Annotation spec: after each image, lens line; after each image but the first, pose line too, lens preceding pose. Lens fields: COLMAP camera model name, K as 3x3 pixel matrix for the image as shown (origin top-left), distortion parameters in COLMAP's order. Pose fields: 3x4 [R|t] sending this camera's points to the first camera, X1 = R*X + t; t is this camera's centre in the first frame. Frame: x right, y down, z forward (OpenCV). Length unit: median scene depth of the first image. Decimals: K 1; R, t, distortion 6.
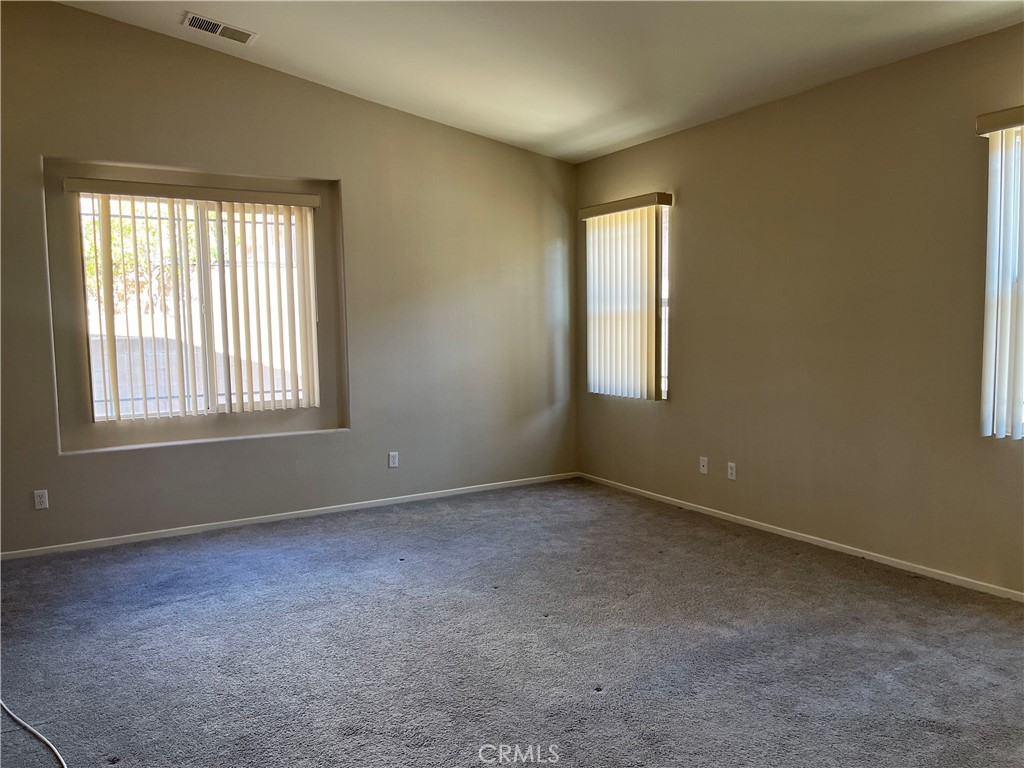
lens RADIAL K [[774.6, 0, 516.0], [0, 774.6, 390.8], [0, 0, 1]] dist [0.088345, -0.112371]
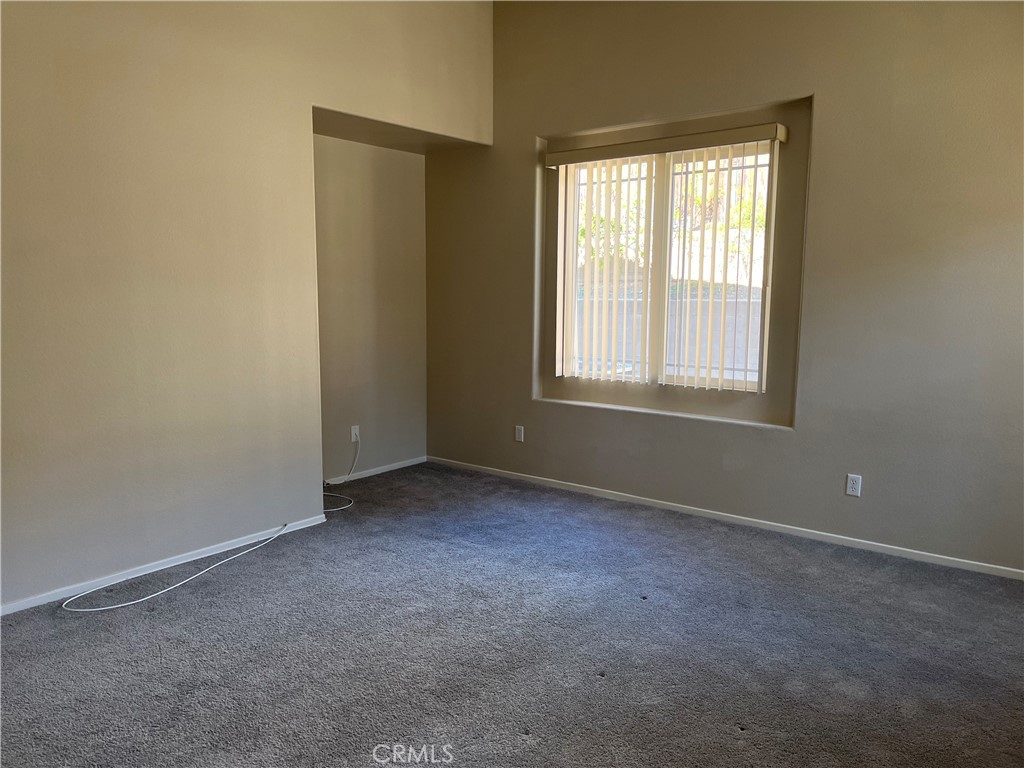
lens RADIAL K [[774.6, 0, 516.0], [0, 774.6, 390.8], [0, 0, 1]] dist [0.088345, -0.112371]
pose [[0.356977, 0.140614, -0.923469, 0.426985], [-0.095225, 0.988933, 0.113772, -0.054002], [0.929247, 0.047323, 0.366417, 0.508613]]
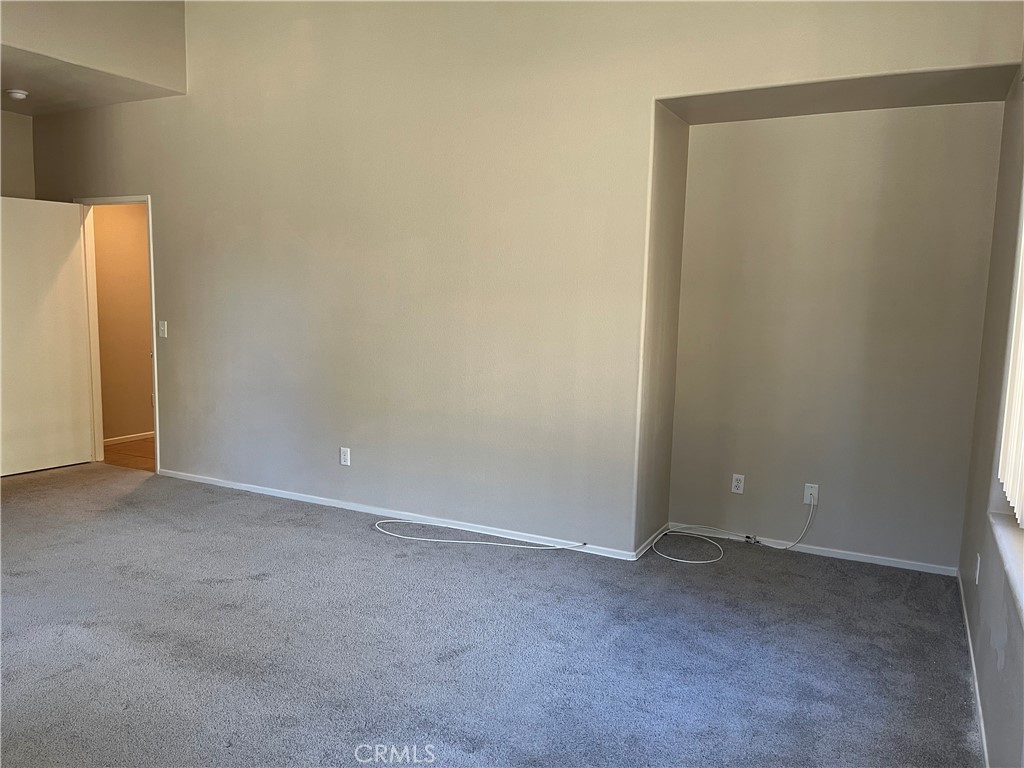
lens RADIAL K [[774.6, 0, 516.0], [0, 774.6, 390.8], [0, 0, 1]] dist [0.088345, -0.112371]
pose [[-0.852369, 0.059566, -0.519537, 0.061486], [-0.055801, 0.977459, 0.203617, -0.110231], [0.519955, 0.202548, -0.829832, 1.193446]]
